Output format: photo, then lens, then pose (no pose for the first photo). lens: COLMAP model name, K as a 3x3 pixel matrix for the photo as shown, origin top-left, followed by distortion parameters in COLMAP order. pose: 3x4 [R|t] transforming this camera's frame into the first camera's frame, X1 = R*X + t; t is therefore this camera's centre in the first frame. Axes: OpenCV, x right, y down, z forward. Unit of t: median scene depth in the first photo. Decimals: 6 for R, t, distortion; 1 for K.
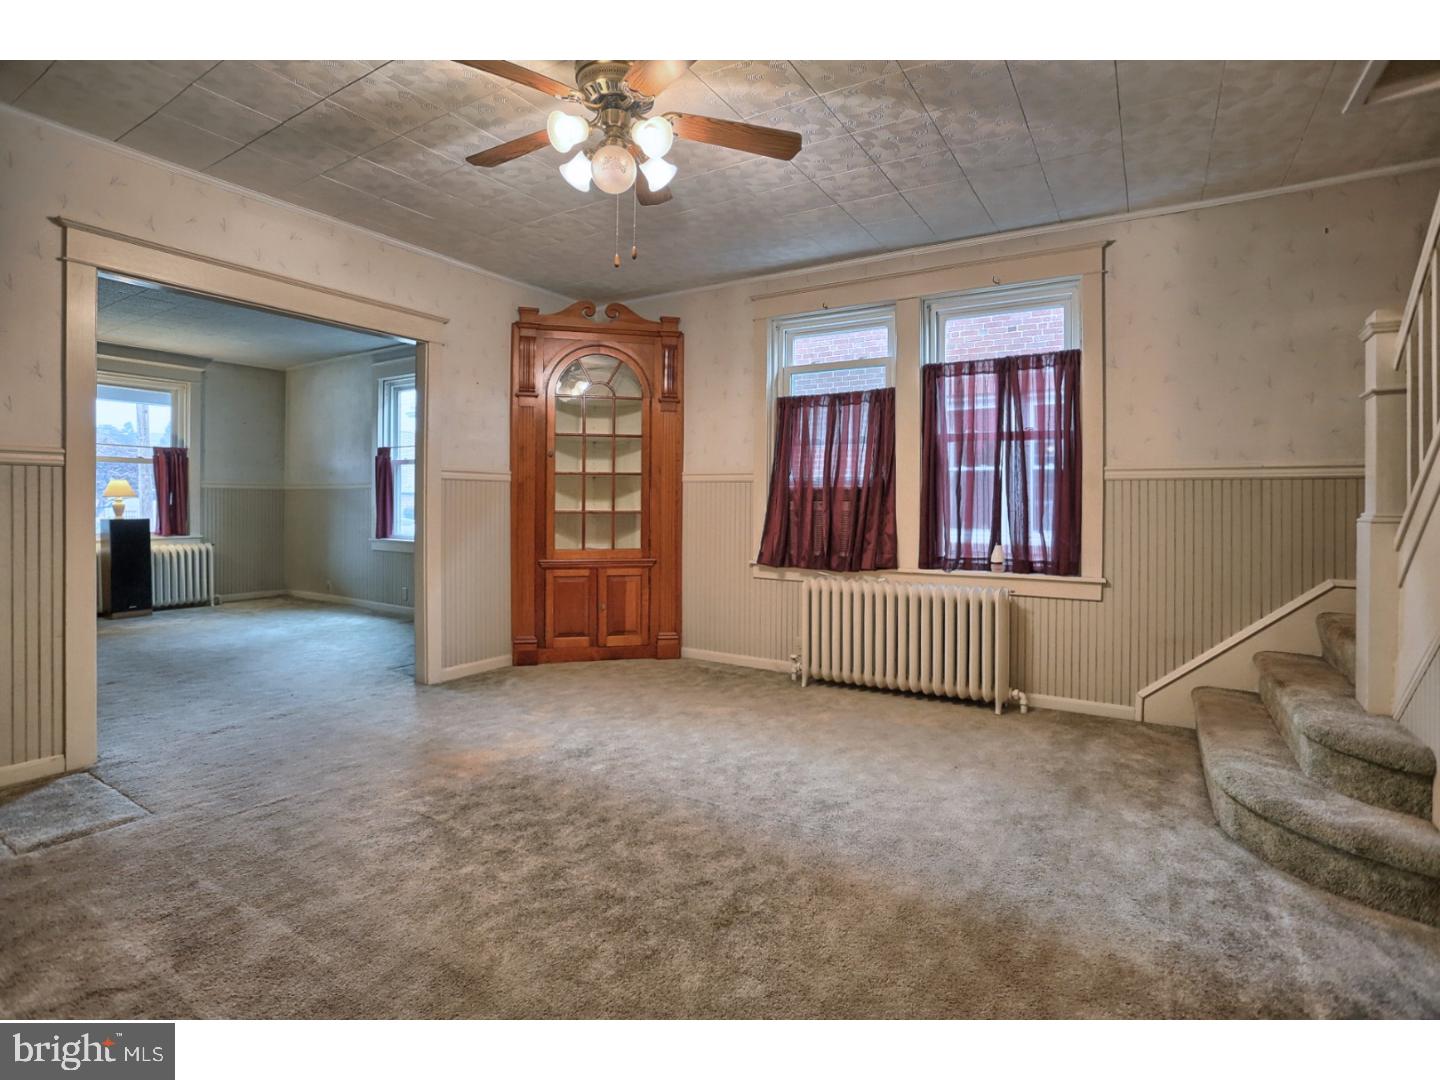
lens RADIAL K [[718.6, 0, 716.5], [0, 718.6, 507.5], [0, 0, 1]] dist [-0.001812, -0.000043]
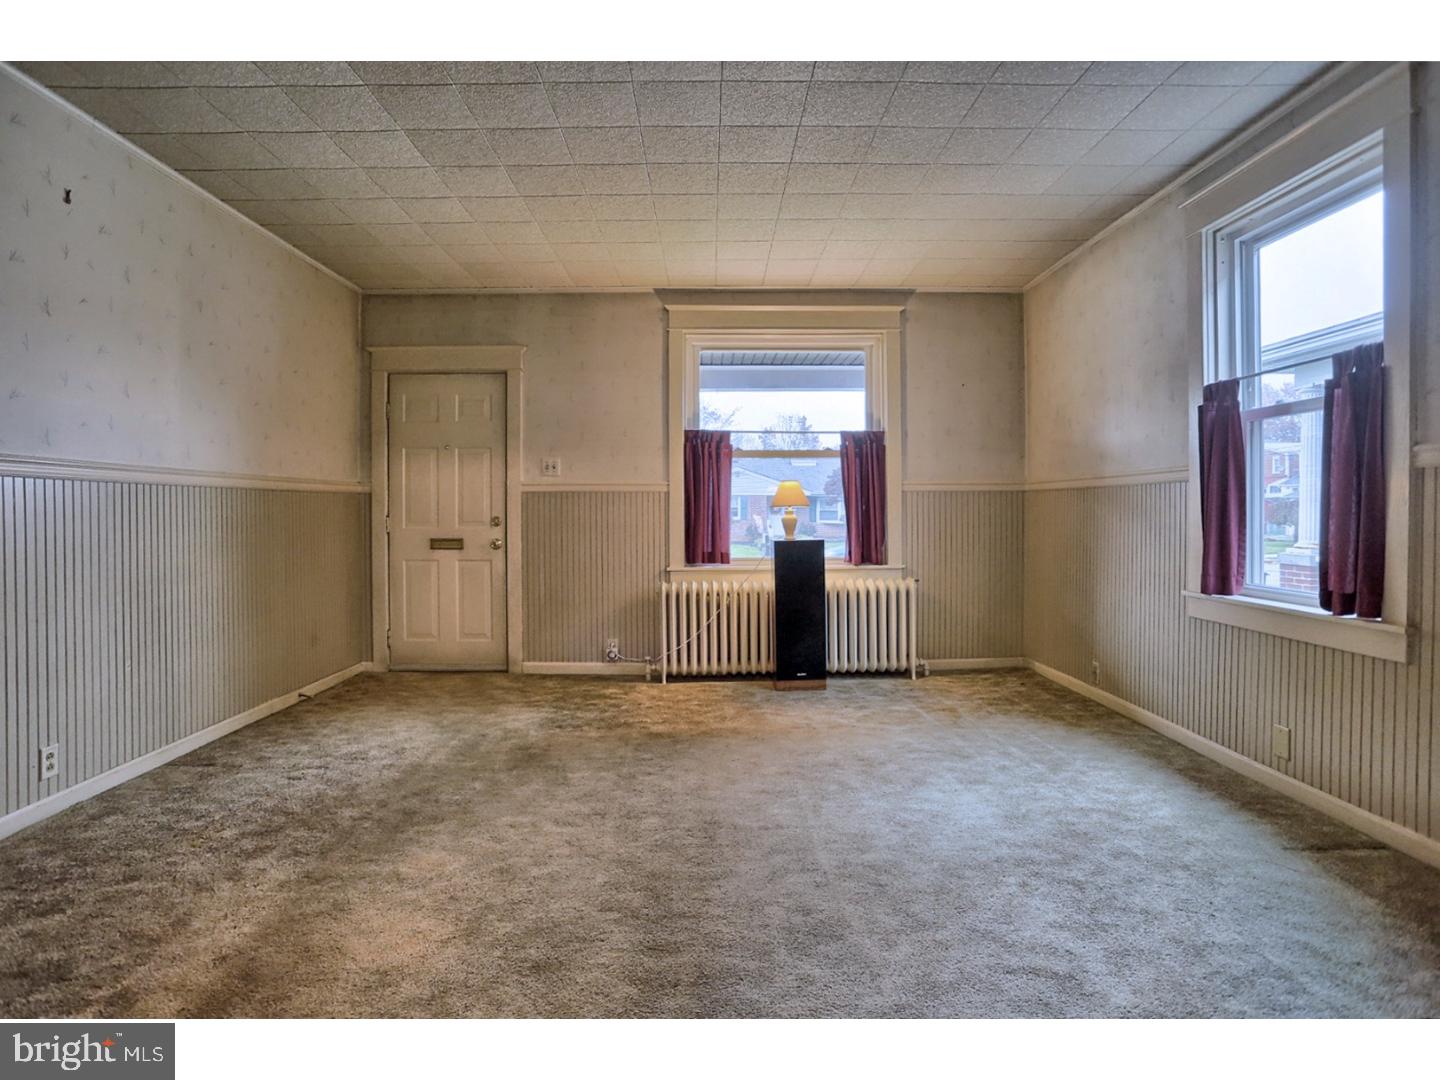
lens RADIAL K [[680.9, 0, 715.0], [0, 680.9, 523.1], [0, 0, 1]] dist [-0.063925, 0.000310]
pose [[0.525801, 0.003072, -0.850602, -0.291157], [0.004812, 0.999967, 0.006585, -0.003628], [0.850594, -0.007556, 0.525769, 0.541031]]
